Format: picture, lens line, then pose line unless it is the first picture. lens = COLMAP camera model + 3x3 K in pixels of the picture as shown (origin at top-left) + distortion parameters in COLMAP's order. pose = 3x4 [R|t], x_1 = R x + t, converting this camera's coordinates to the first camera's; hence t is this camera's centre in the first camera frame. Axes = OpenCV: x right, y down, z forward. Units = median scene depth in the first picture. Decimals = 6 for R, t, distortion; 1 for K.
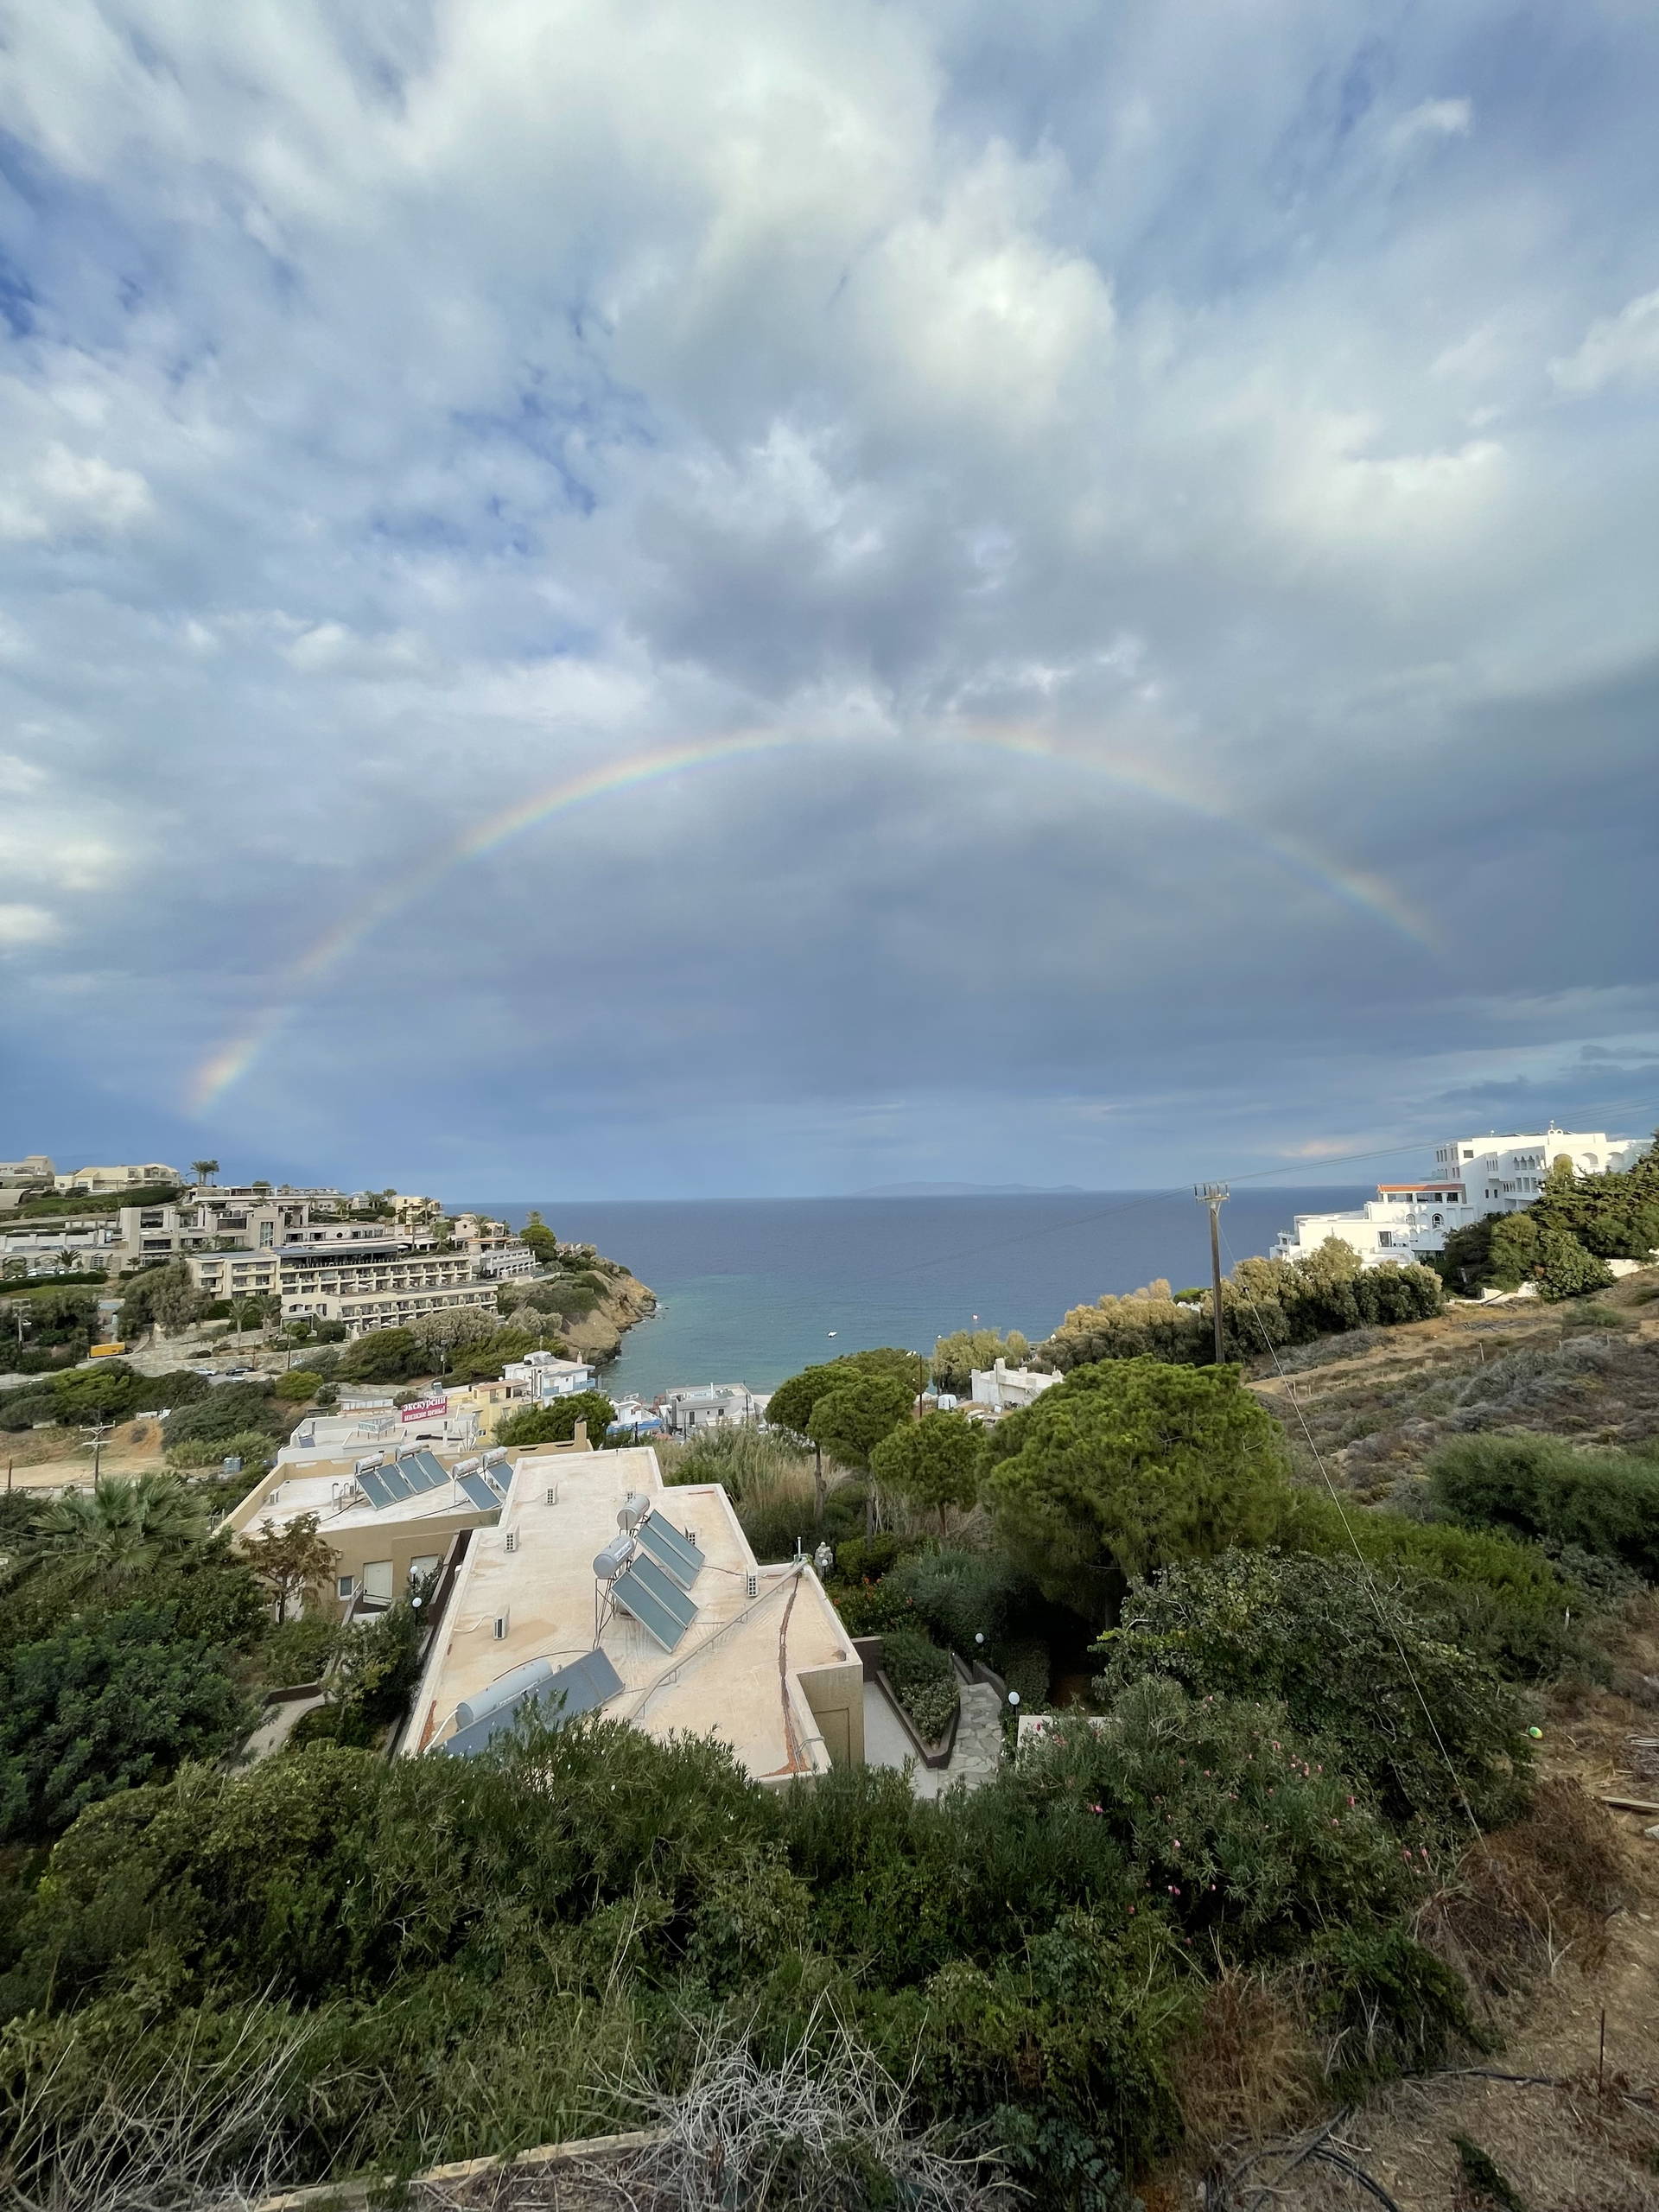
lens RADIAL K [[893.0, 0, 835.7], [0, 893.0, 1097.8], [0, 0, 1]] dist [0.000908, 0.000191]
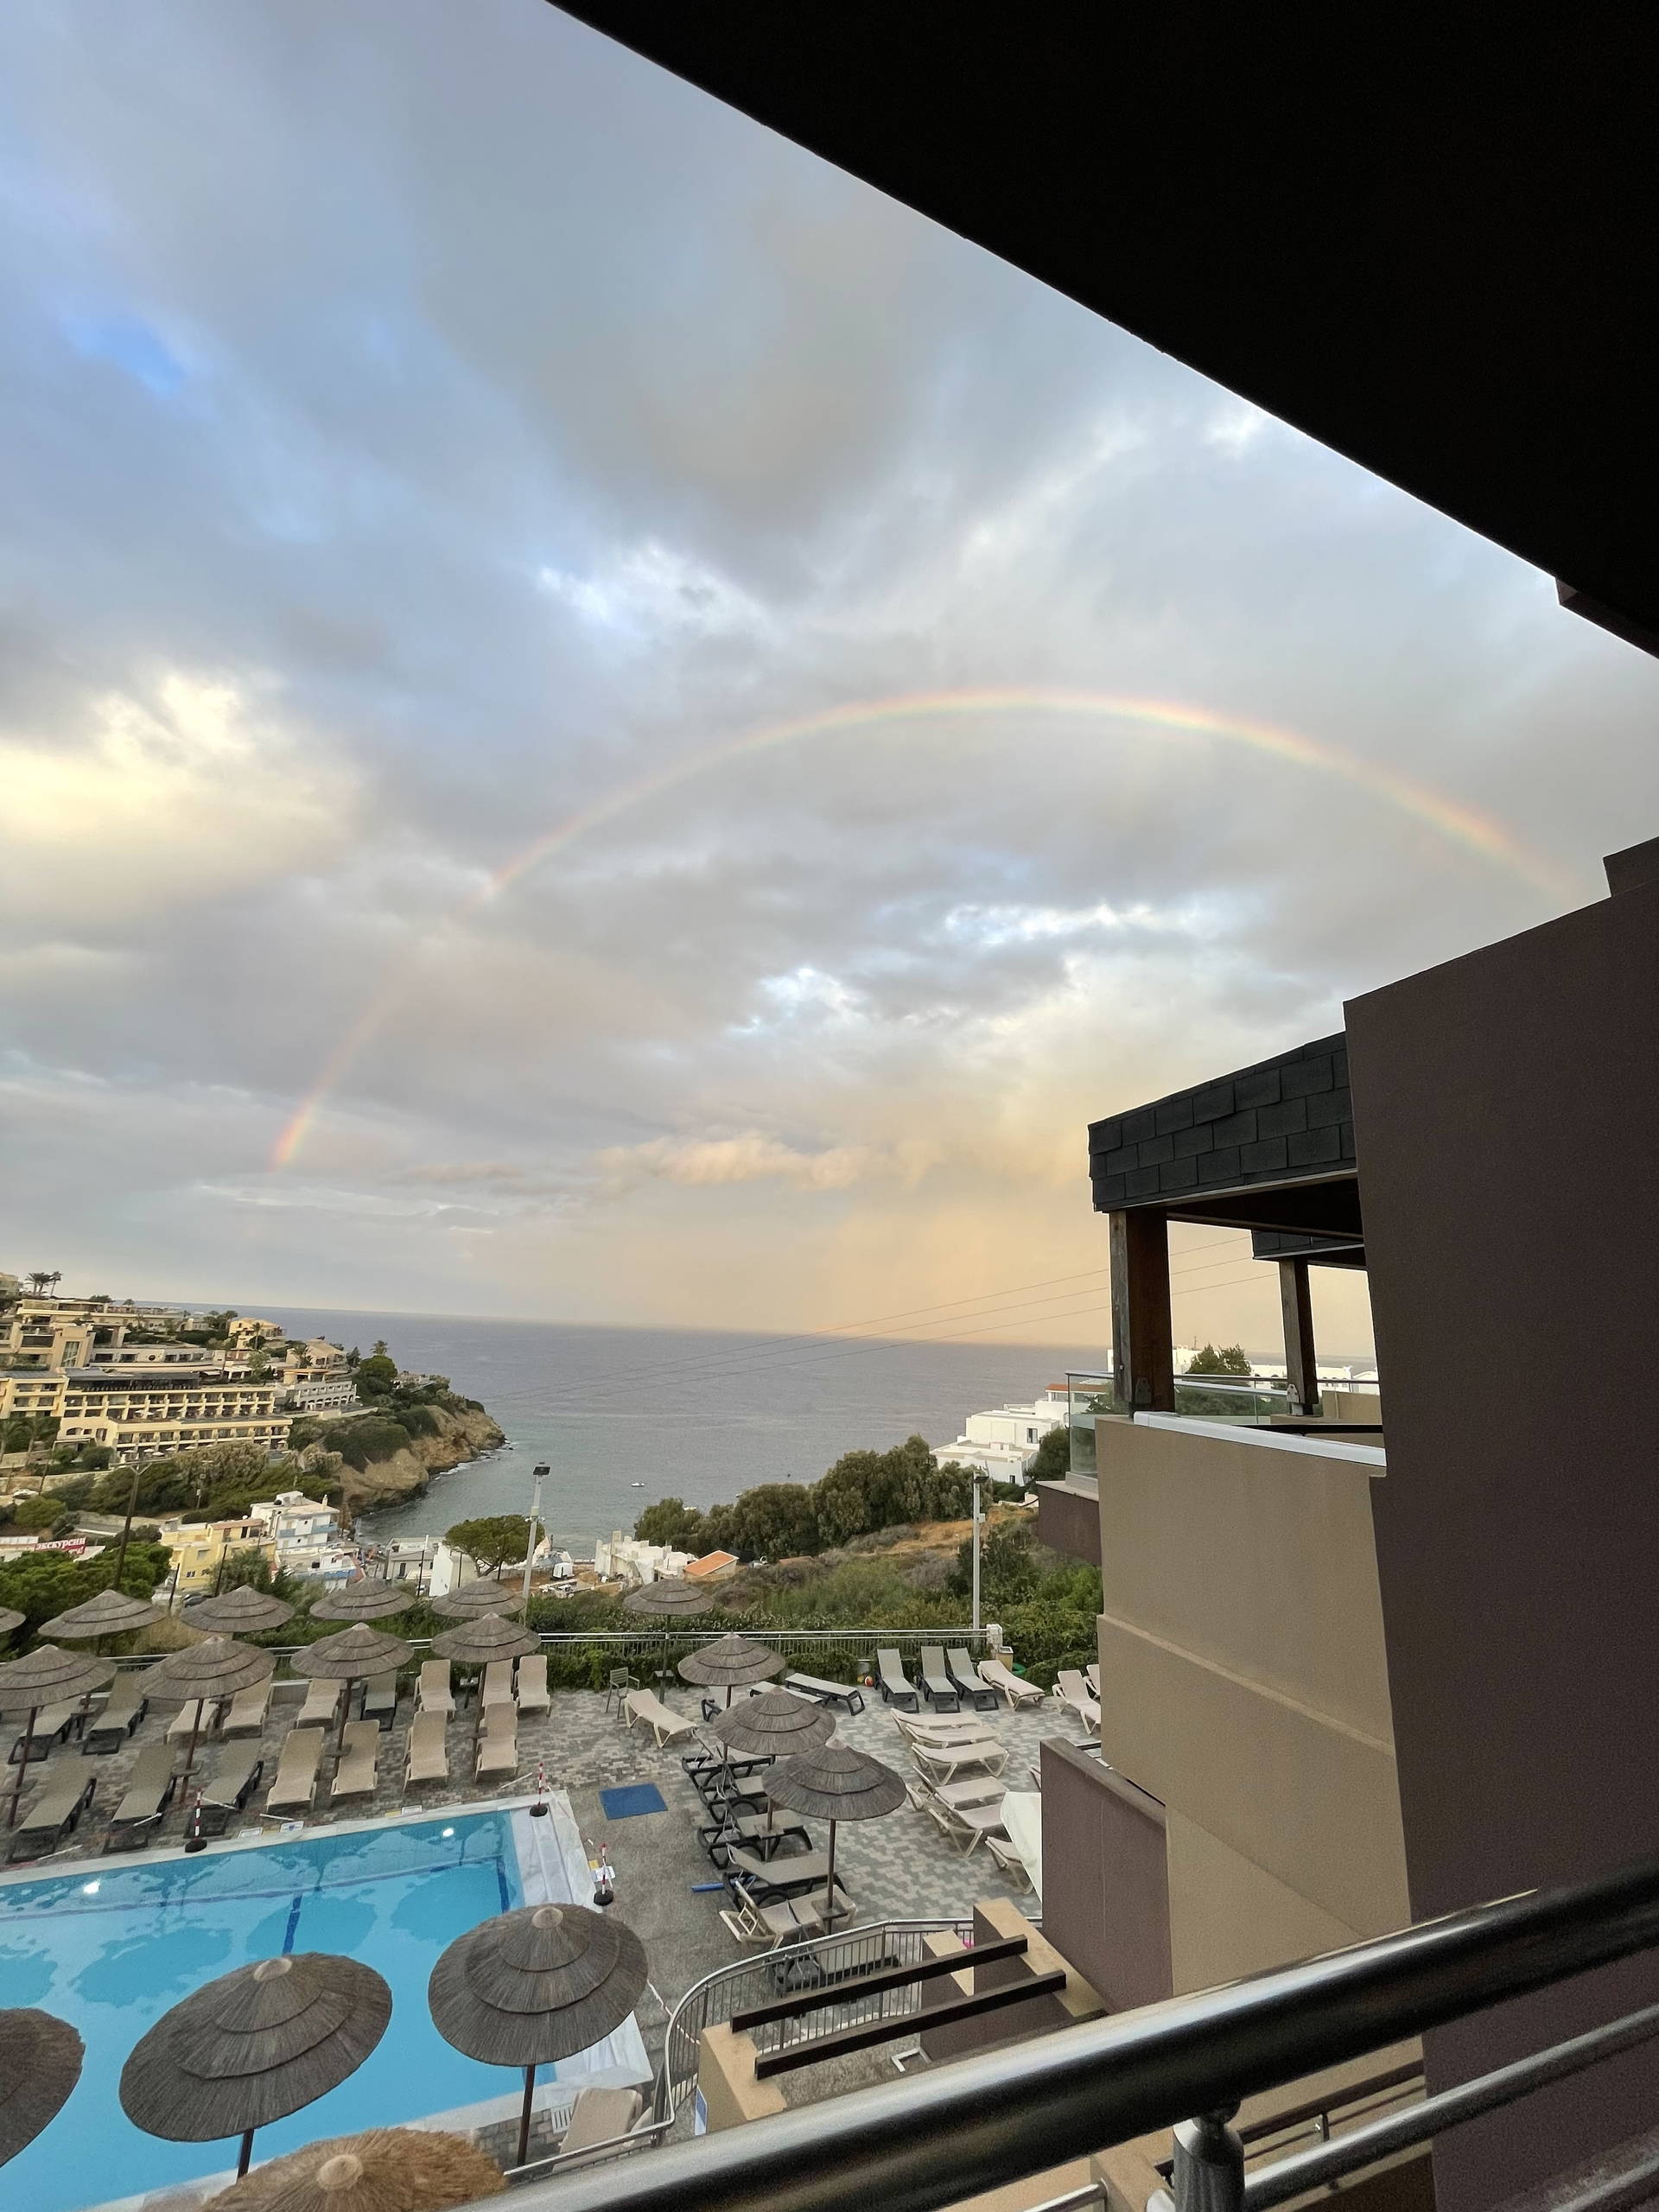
lens RADIAL K [[893.0, 0, 822.7], [0, 893.0, 1110.5], [0, 0, 1]] dist [0.000908, 0.000191]
pose [[0.996990, 0.073122, 0.025764, 0.194762], [-0.068966, 0.988288, -0.136124, -0.047716], [-0.035416, 0.133938, 0.990357, -0.094431]]
